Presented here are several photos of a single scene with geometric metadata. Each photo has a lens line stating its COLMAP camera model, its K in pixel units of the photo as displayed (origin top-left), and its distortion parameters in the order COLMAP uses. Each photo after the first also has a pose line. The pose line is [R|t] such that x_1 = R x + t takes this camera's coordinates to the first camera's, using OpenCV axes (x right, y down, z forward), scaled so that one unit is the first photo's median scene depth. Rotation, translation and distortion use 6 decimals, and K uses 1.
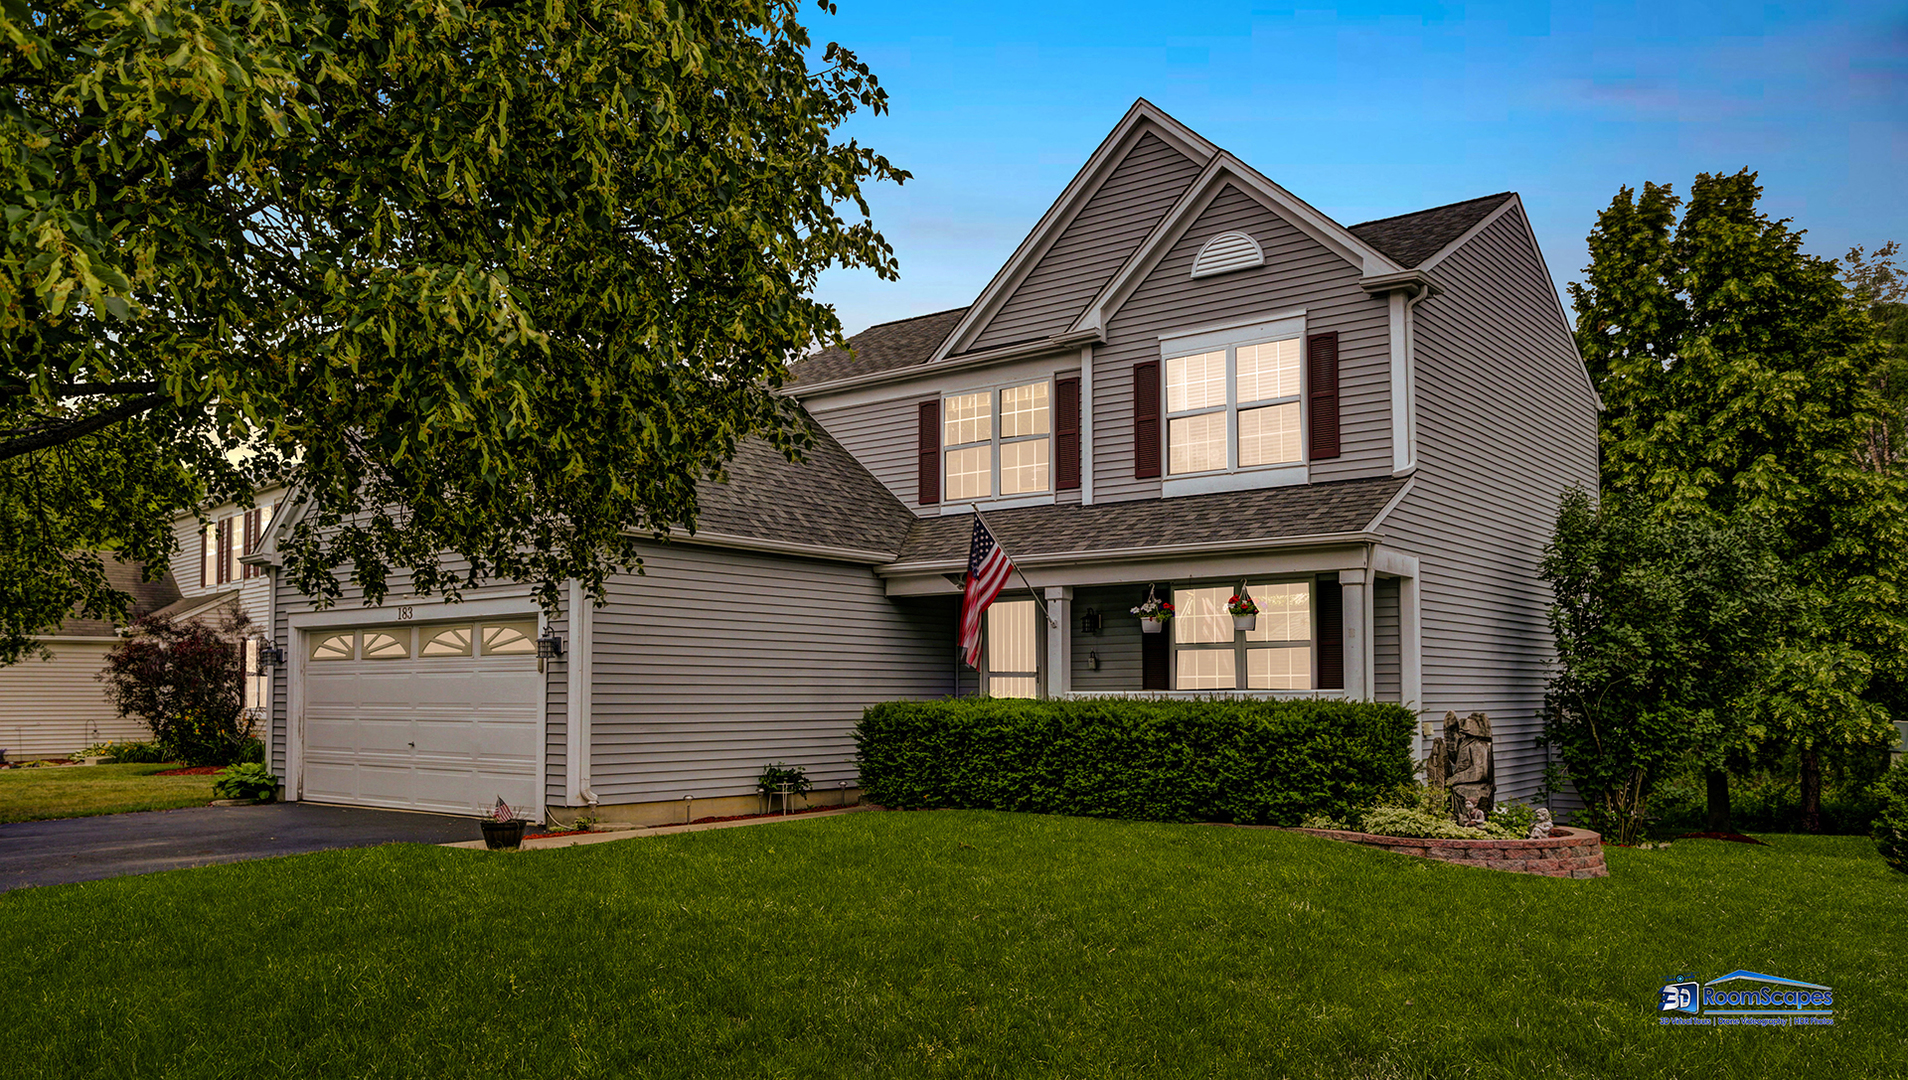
lens RADIAL K [[1417.0, 0, 954.0], [0, 1417.0, 540.0], [0, 0, 1]] dist [0.027154, 0.001658]
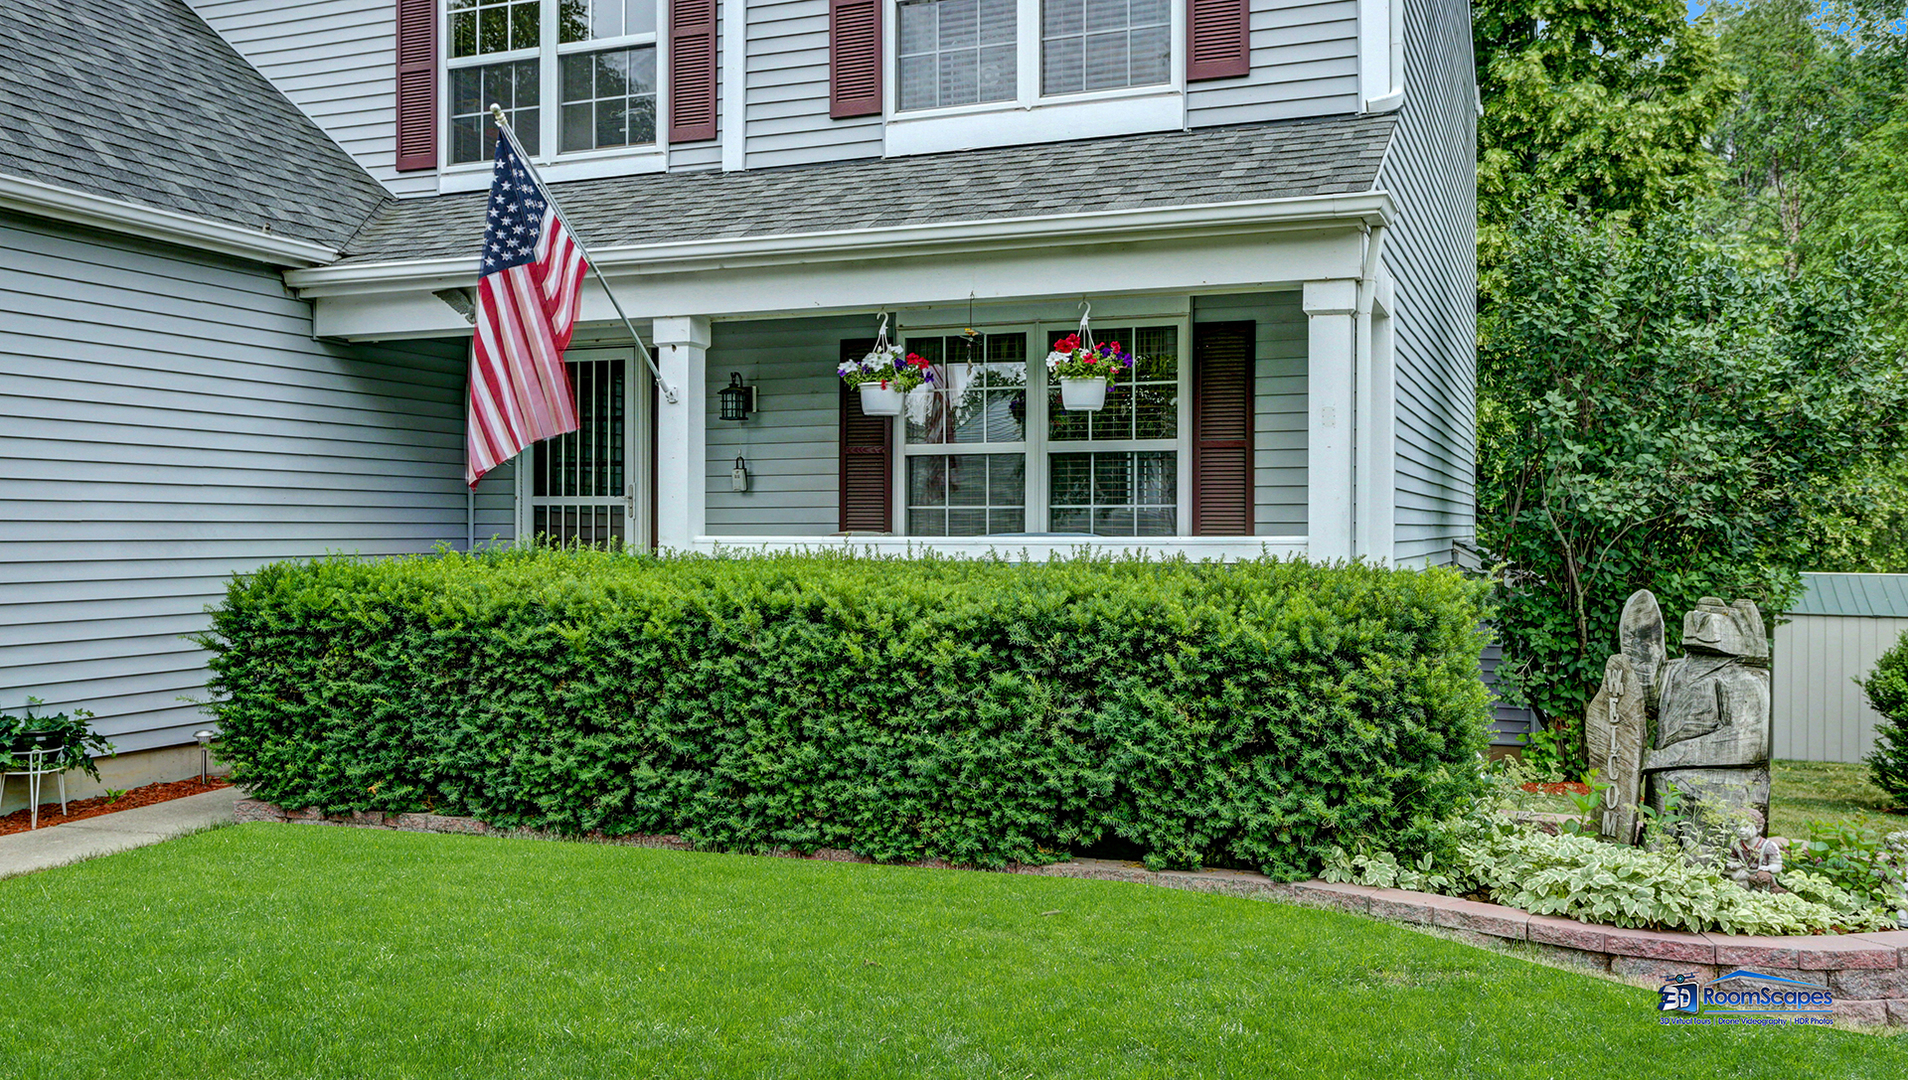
lens RADIAL K [[1748.8, 0, 954.0], [0, 1748.8, 540.0], [0, 0, 1]] dist [-0.060288, 0.228181]
pose [[0.966517, 0.002612, 0.256588, 0.013509], [-0.032241, 0.993260, 0.111336, 0.045868], [-0.254568, -0.115881, 0.960087, 0.475853]]
